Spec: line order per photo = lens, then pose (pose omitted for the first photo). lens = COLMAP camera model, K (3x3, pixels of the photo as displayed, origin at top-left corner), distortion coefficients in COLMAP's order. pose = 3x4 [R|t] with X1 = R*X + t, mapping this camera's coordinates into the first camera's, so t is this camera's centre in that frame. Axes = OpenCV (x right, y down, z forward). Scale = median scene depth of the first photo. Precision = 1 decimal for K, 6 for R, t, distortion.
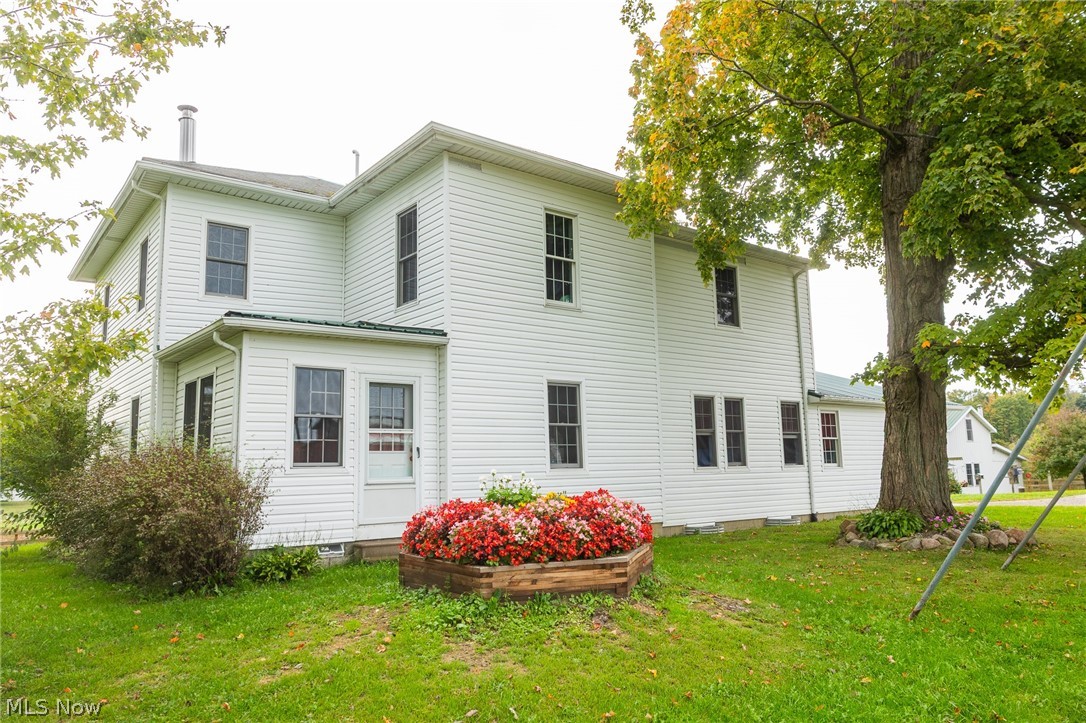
lens RADIAL K [[767.7, 0, 543.0], [0, 767.7, 361.5], [0, 0, 1]] dist [0.021949, 0.001173]
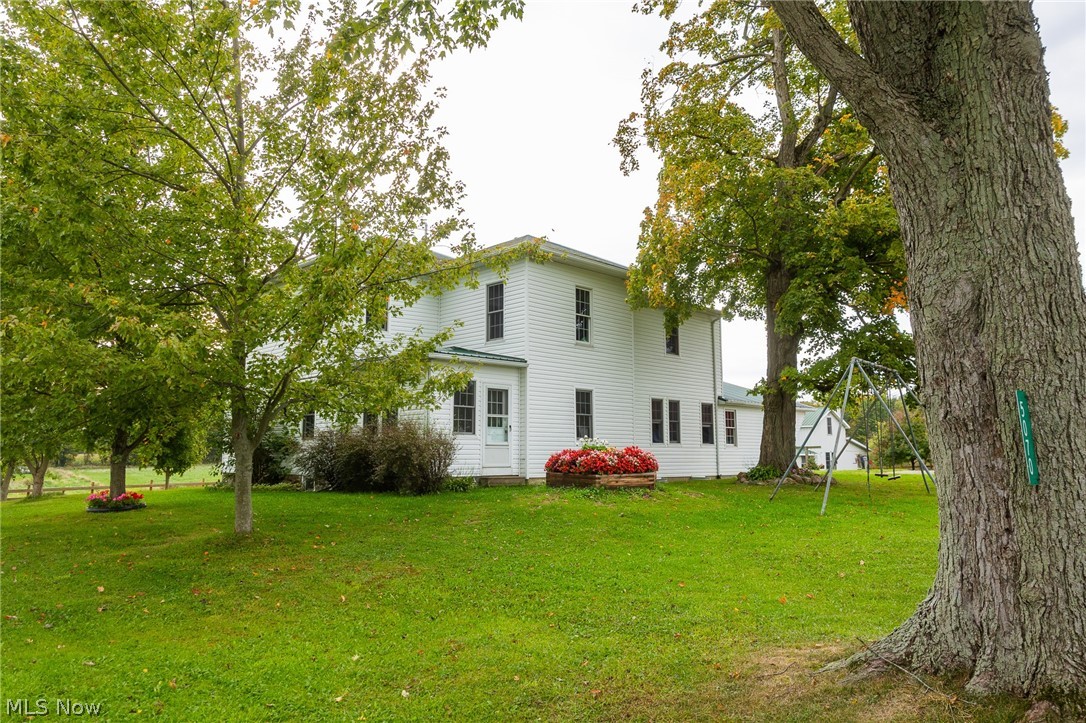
lens RADIAL K [[739.3, 0, 543.0], [0, 739.3, 361.5], [0, 0, 1]] dist [-0.004160, -0.002054]
pose [[0.992164, 0.035379, 0.119827, -0.255090], [-0.036794, 0.999277, 0.009615, -0.046490], [-0.119400, -0.013949, 0.992748, -0.594073]]
